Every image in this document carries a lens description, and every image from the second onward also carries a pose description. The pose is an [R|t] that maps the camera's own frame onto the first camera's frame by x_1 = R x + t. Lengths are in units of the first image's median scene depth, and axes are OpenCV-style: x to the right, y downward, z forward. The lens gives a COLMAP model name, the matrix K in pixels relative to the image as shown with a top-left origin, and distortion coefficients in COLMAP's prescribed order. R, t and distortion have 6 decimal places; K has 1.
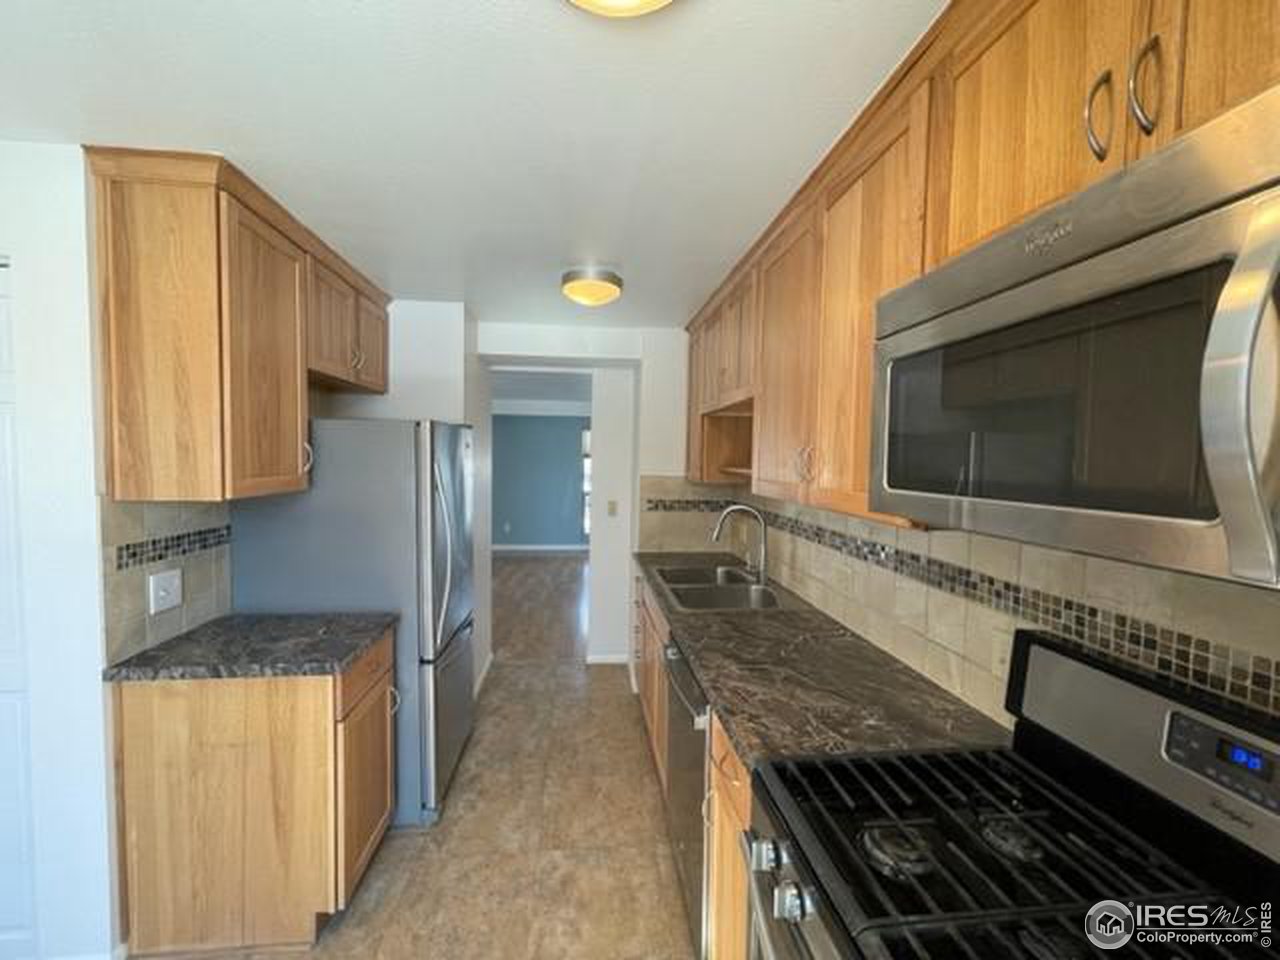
lens RADIAL K [[521.7, 0, 633.4], [0, 521.7, 482.6], [0, 0, 1]] dist [0.000360, 0.001523]
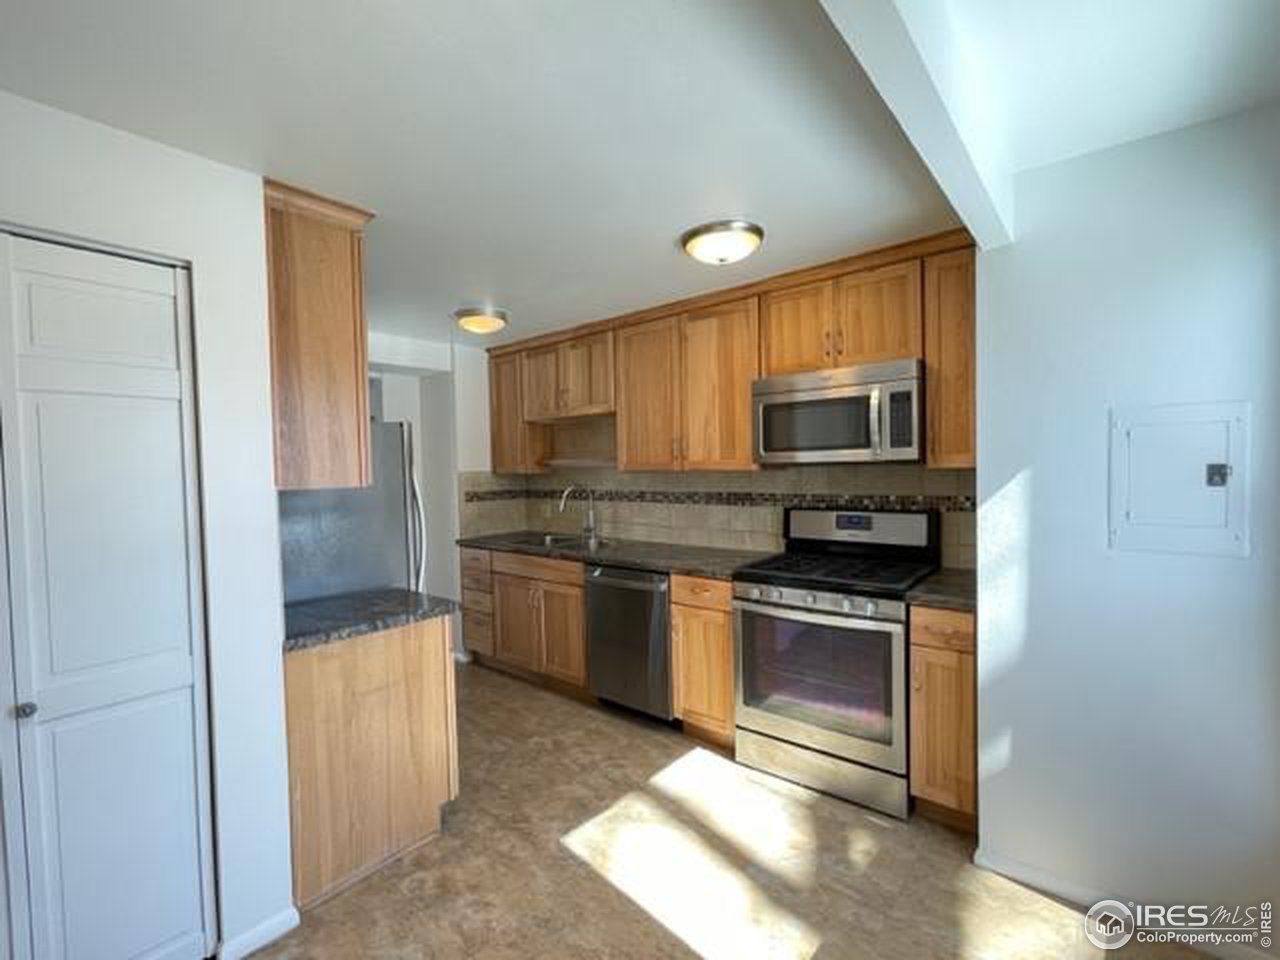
lens RADIAL K [[568.5, 0, 633.1], [0, 568.5, 478.8], [0, 0, 1]] dist [-0.003318, -0.000984]
pose [[0.721294, -0.050042, 0.690819, -1.258831], [0.069513, 0.997581, -0.000316, 0.061437], [-0.689132, 0.048249, 0.723028, -0.387852]]
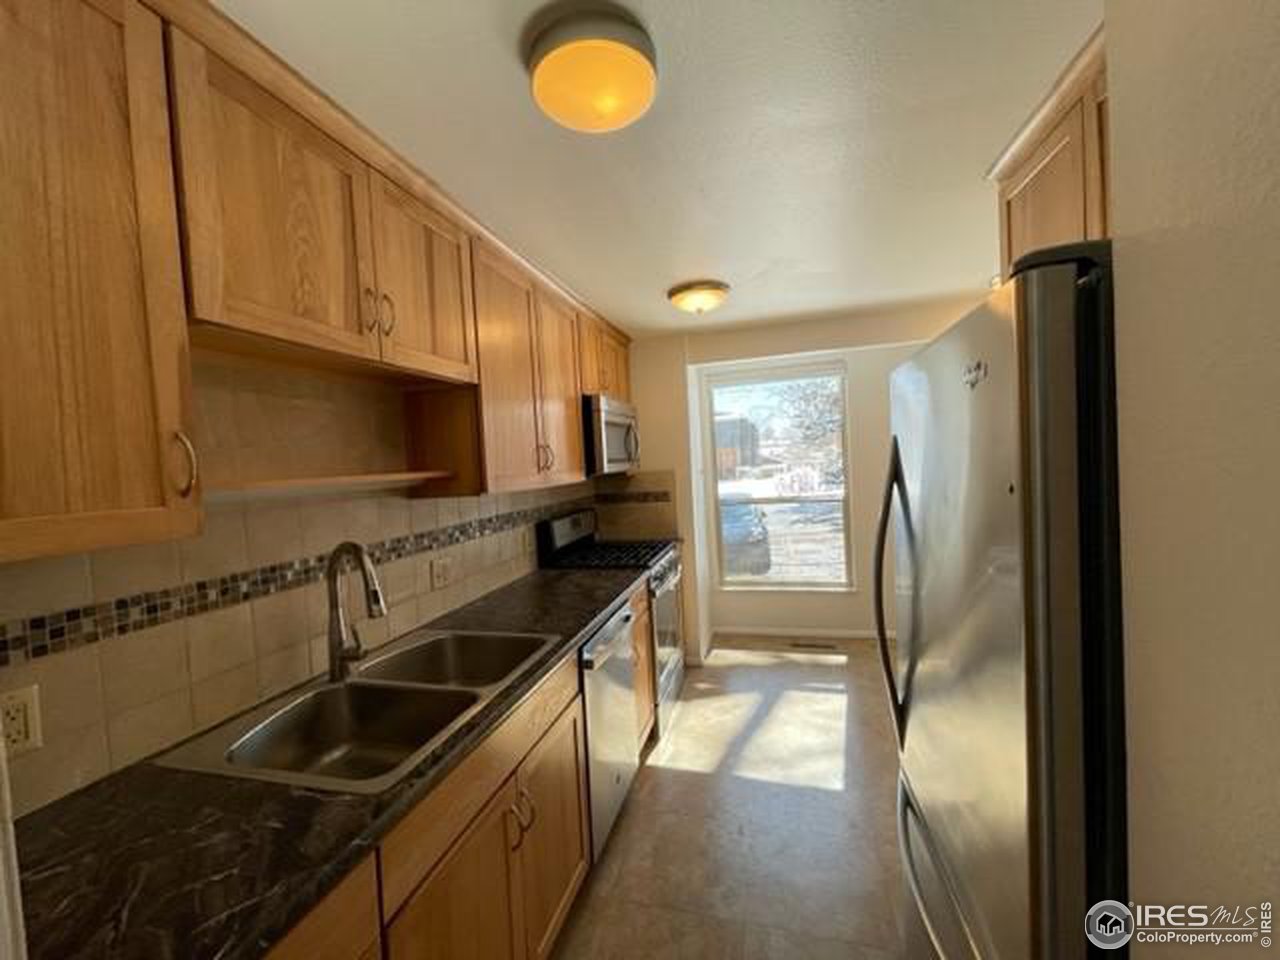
lens RADIAL K [[521.7, 0, 631.9], [0, 521.7, 479.1], [0, 0, 1]] dist [0.000360, 0.001523]
pose [[-0.932549, 0.022212, 0.360360, -0.431230], [0.056156, 0.994882, 0.084000, -0.086869], [-0.356649, 0.098571, -0.929024, 2.319226]]
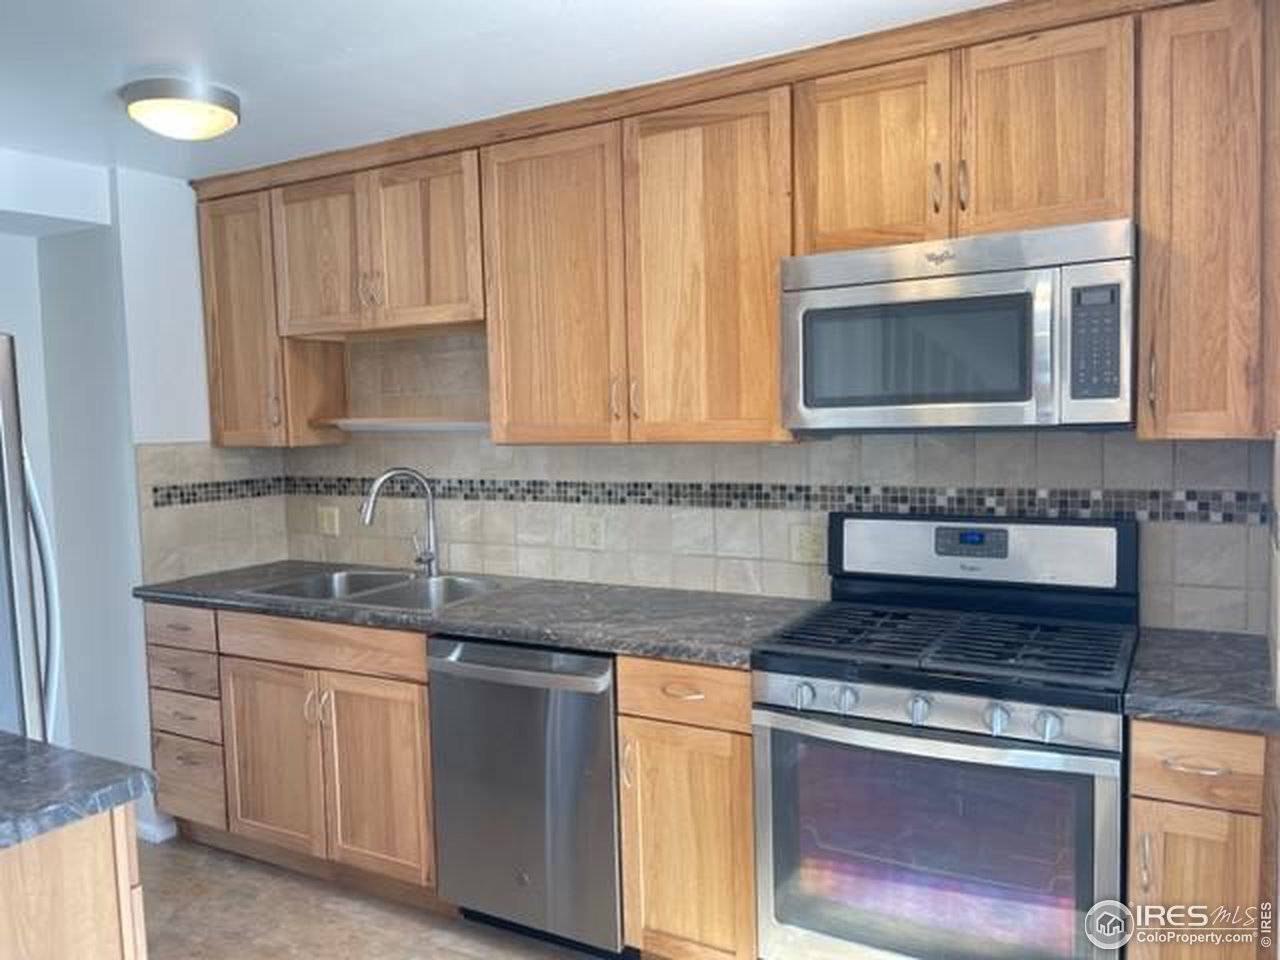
lens RADIAL K [[972.0, 0, 638.8], [0, 972.0, 477.5], [0, 0, 1]] dist [0.057358, -0.058173]
pose [[0.584917, -0.086545, 0.806463, -1.105317], [0.075391, 0.995788, 0.052182, 0.016663], [-0.807582, 0.030278, 0.588978, -0.054958]]
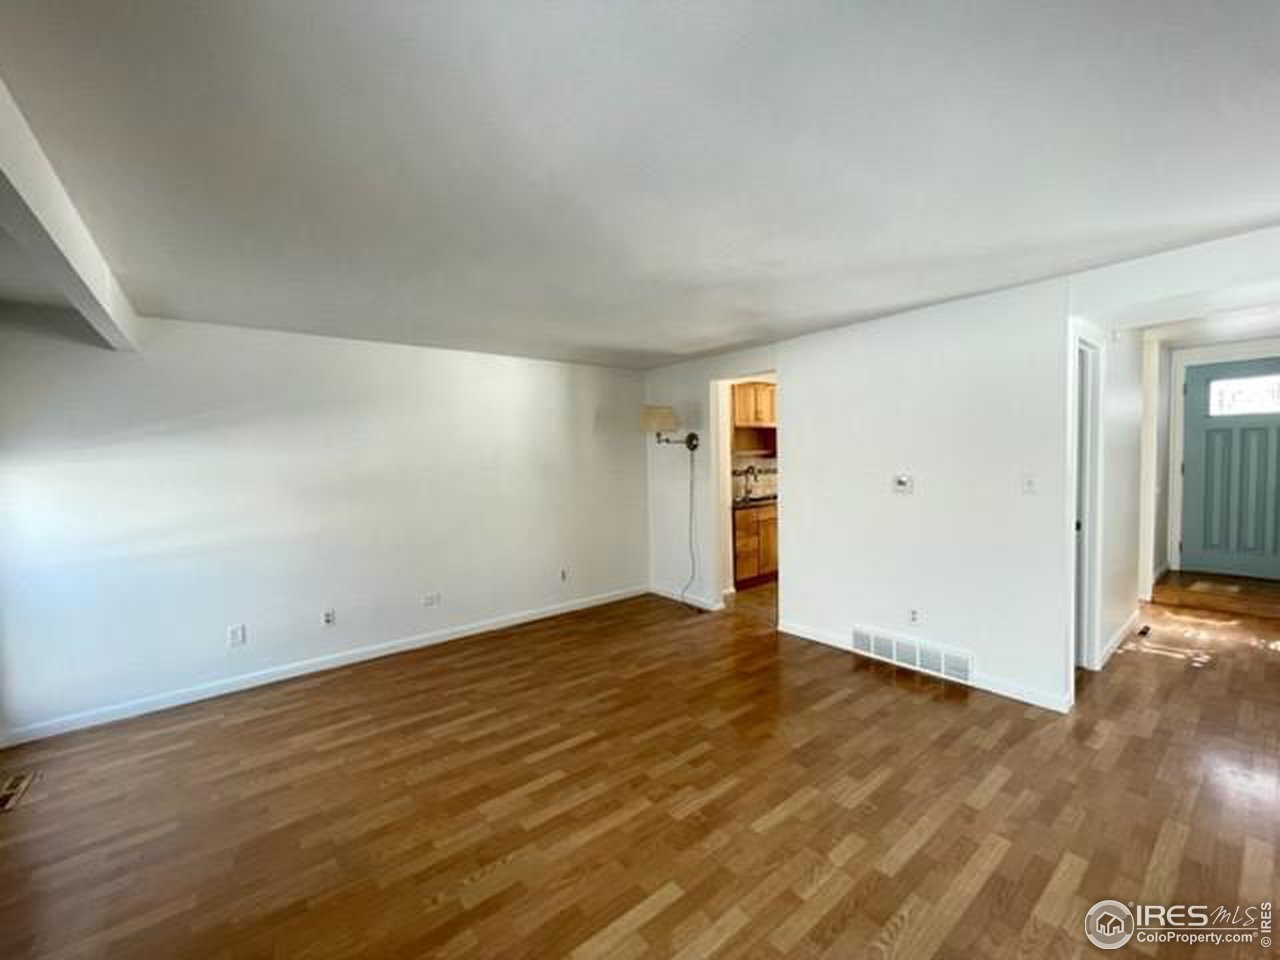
lens RADIAL K [[521.7, 0, 637.9], [0, 521.7, 478.8], [0, 0, 1]] dist [0.000360, 0.001523]
pose [[-0.540855, -0.040733, 0.840129, -2.612679], [0.054323, 0.995050, 0.083216, -0.220640], [-0.839360, 0.090646, -0.535965, 4.619876]]
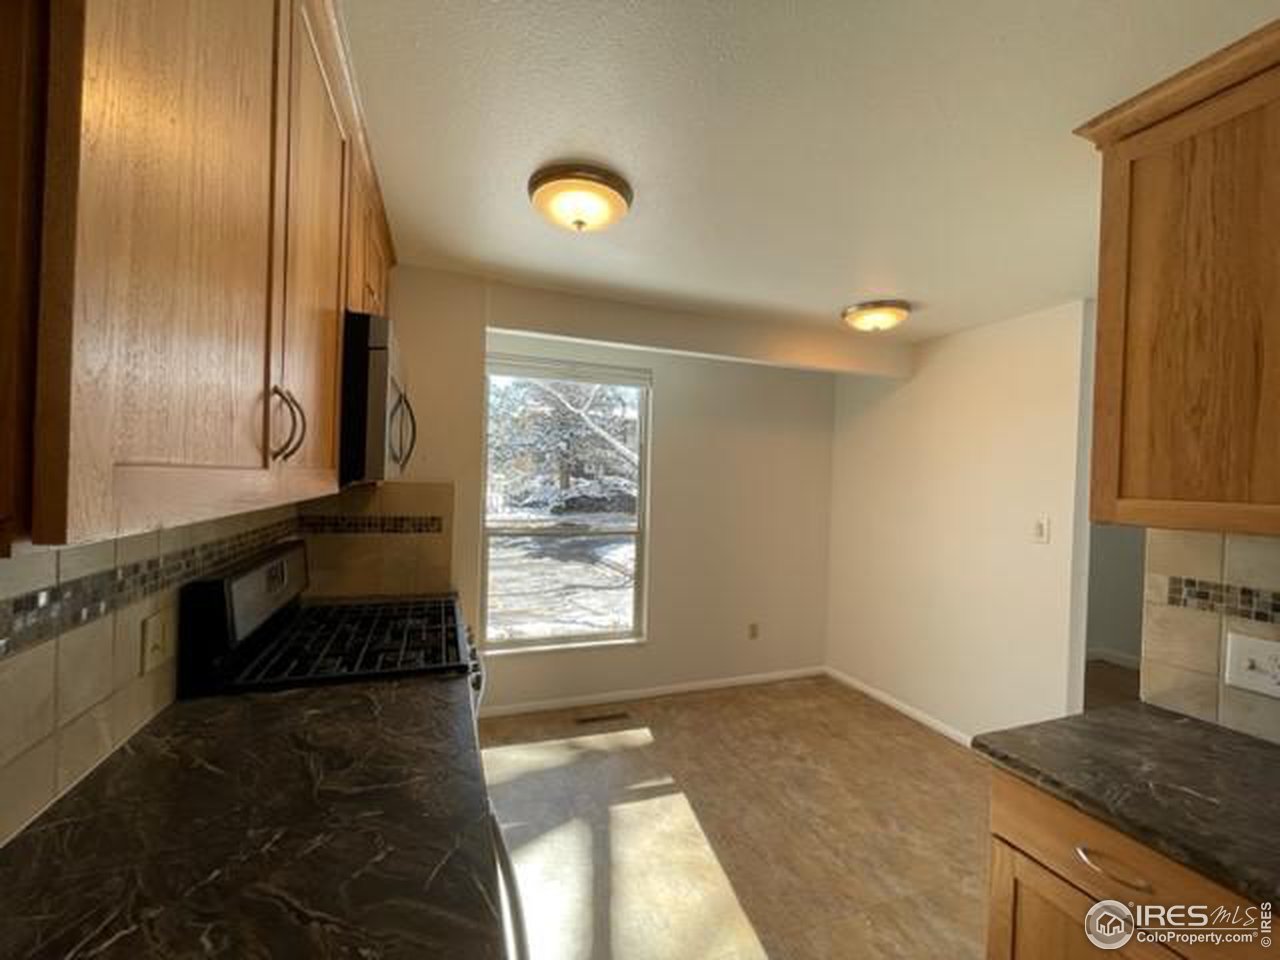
lens RADIAL K [[521.7, 0, 632.6], [0, 521.7, 479.8], [0, 0, 1]] dist [0.000360, 0.001523]
pose [[-0.968547, -0.047034, -0.244344, 0.117872], [-0.059854, 0.997178, 0.045309, -0.026969], [0.241524, 0.058509, -0.968630, 1.620523]]
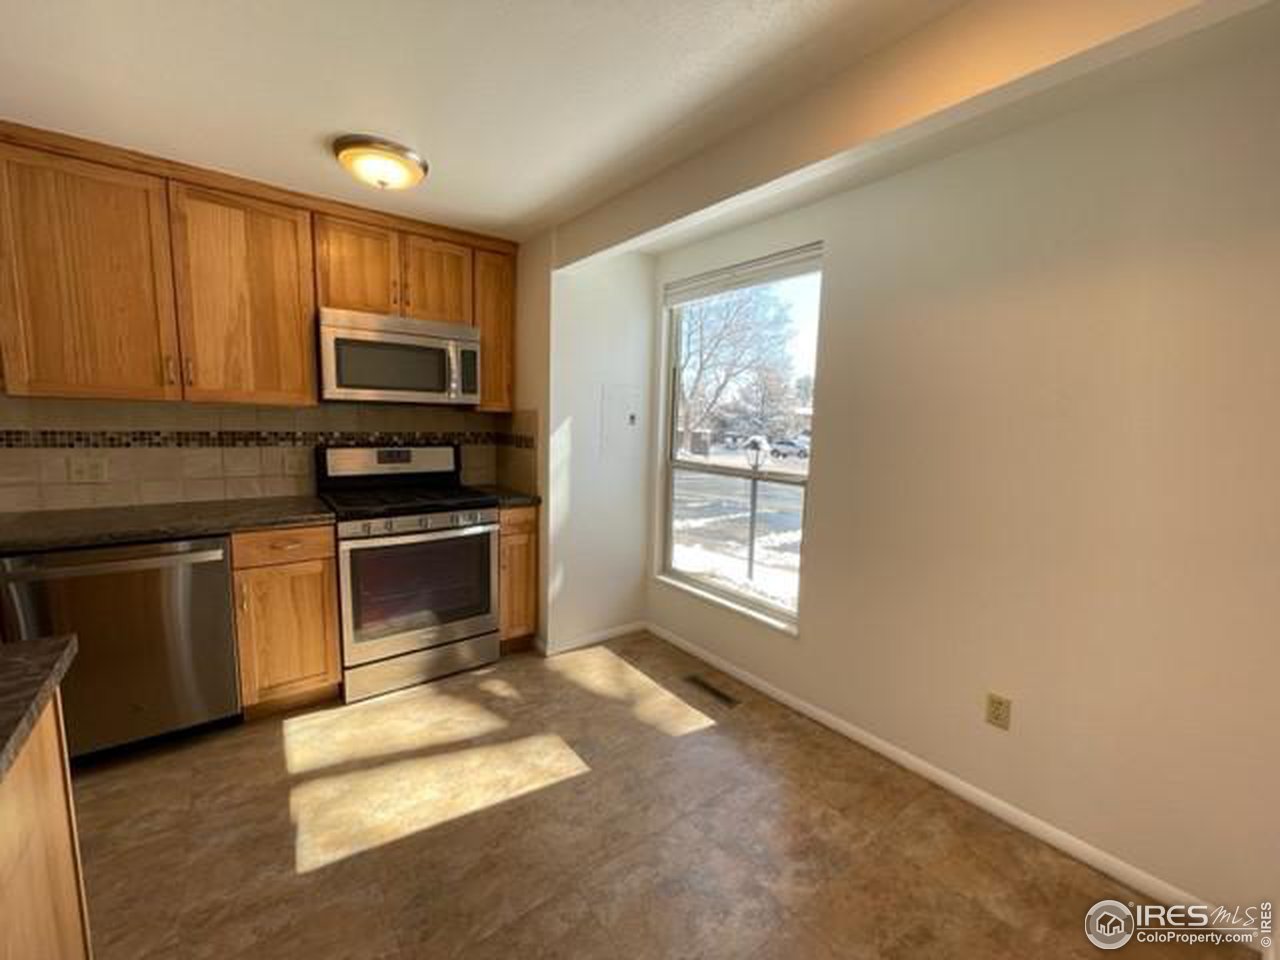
lens RADIAL K [[521.7, 0, 632.2], [0, 521.7, 475.7], [0, 0, 1]] dist [0.000360, 0.001523]
pose [[-0.526890, -0.129143, 0.840065, -1.557710], [0.002987, 0.988102, 0.153774, 0.028516], [-0.849929, 0.083531, -0.520235, 0.731789]]
